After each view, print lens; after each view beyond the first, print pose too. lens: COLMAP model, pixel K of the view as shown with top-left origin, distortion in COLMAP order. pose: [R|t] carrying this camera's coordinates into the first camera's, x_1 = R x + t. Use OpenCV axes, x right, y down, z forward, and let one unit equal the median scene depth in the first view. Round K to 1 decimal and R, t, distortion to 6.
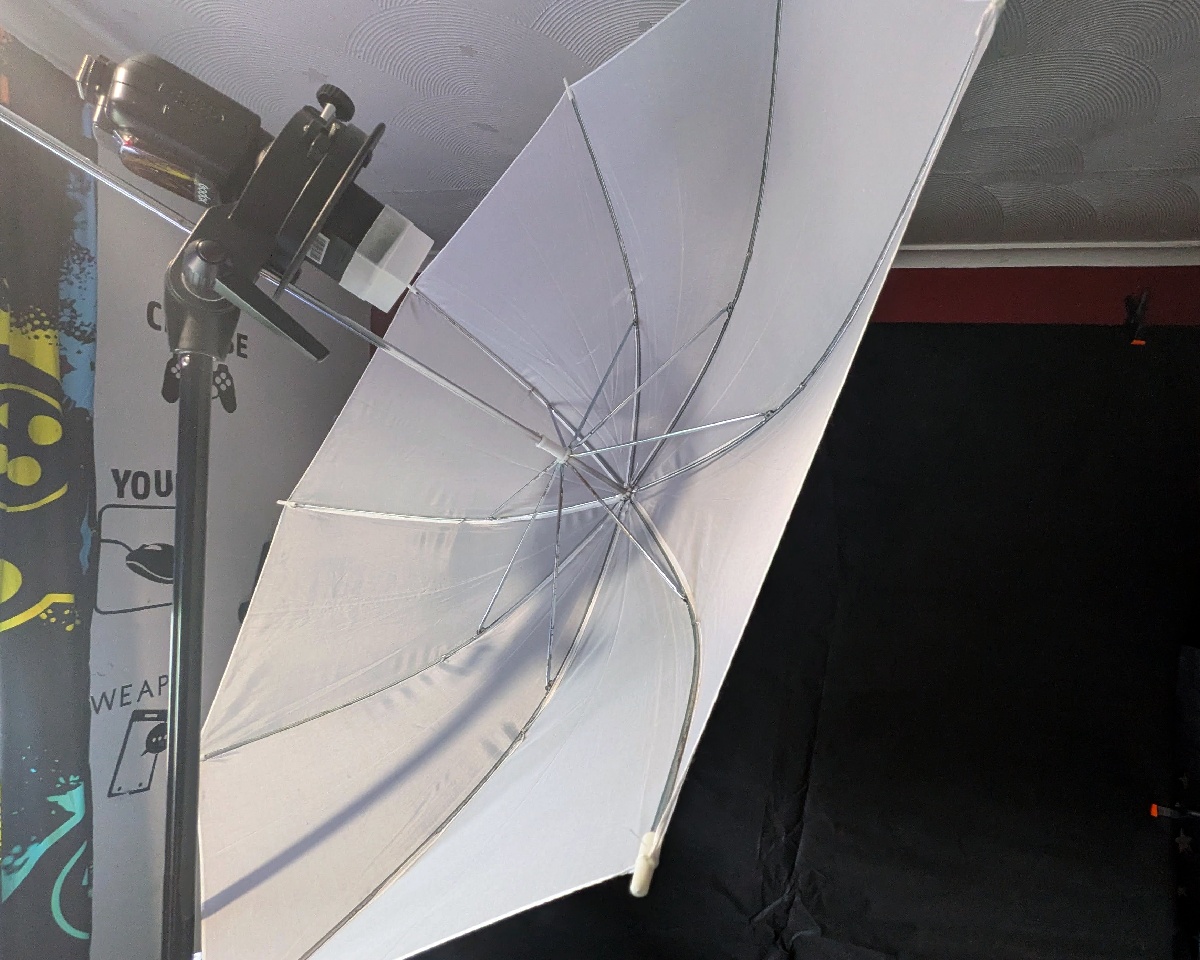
lens RADIAL K [[830.0, 0, 599.0], [0, 830.0, 484.0], [0, 0, 1]] dist [0.007752, -0.005013]
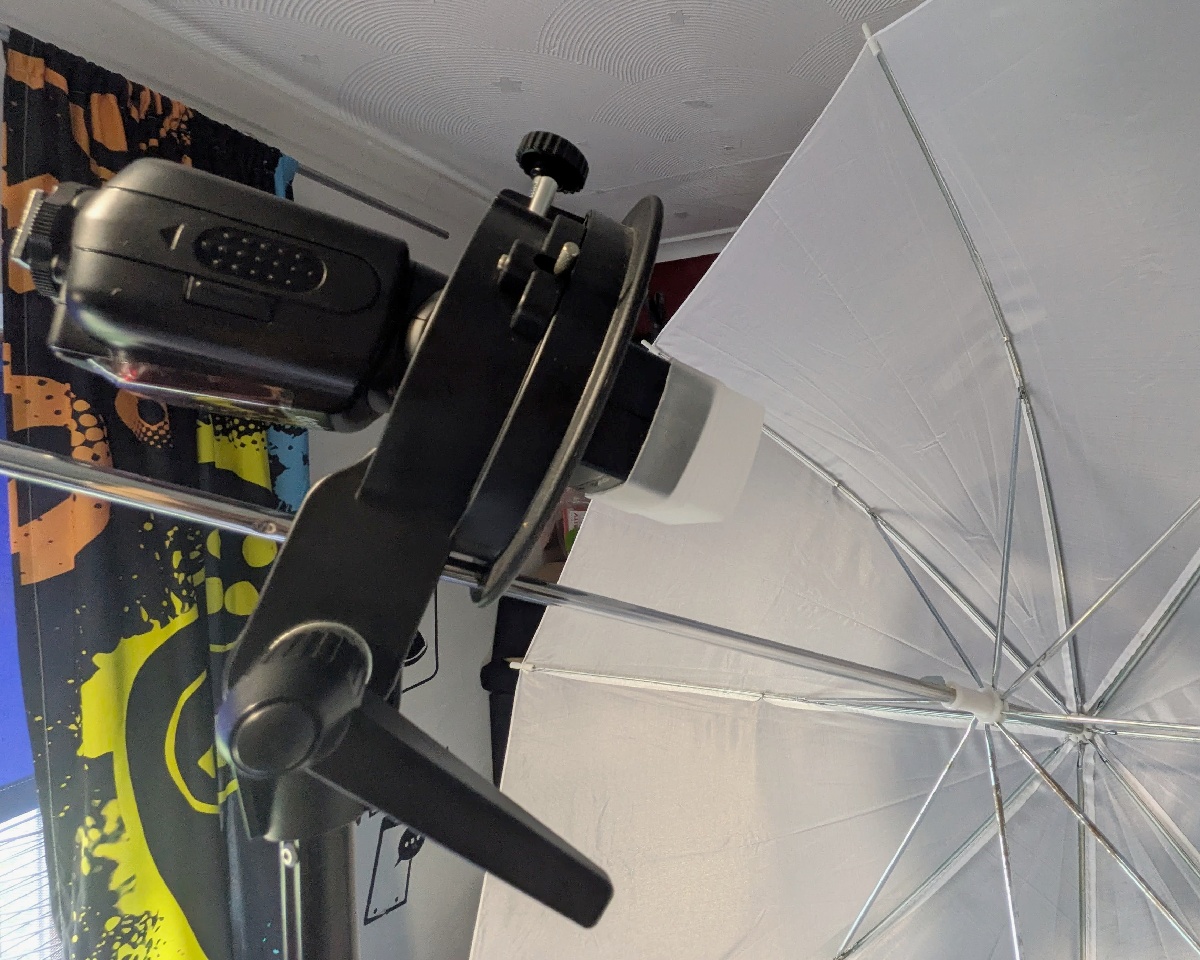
lens RADIAL K [[830.0, 0, 598.6], [0, 830.0, 478.1], [0, 0, 1]] dist [0.007752, -0.005013]
pose [[0.963211, -0.075891, -0.257809, -0.097120], [0.083478, 0.996336, 0.018594, -0.153804], [0.255453, -0.039432, 0.966017, 0.284949]]
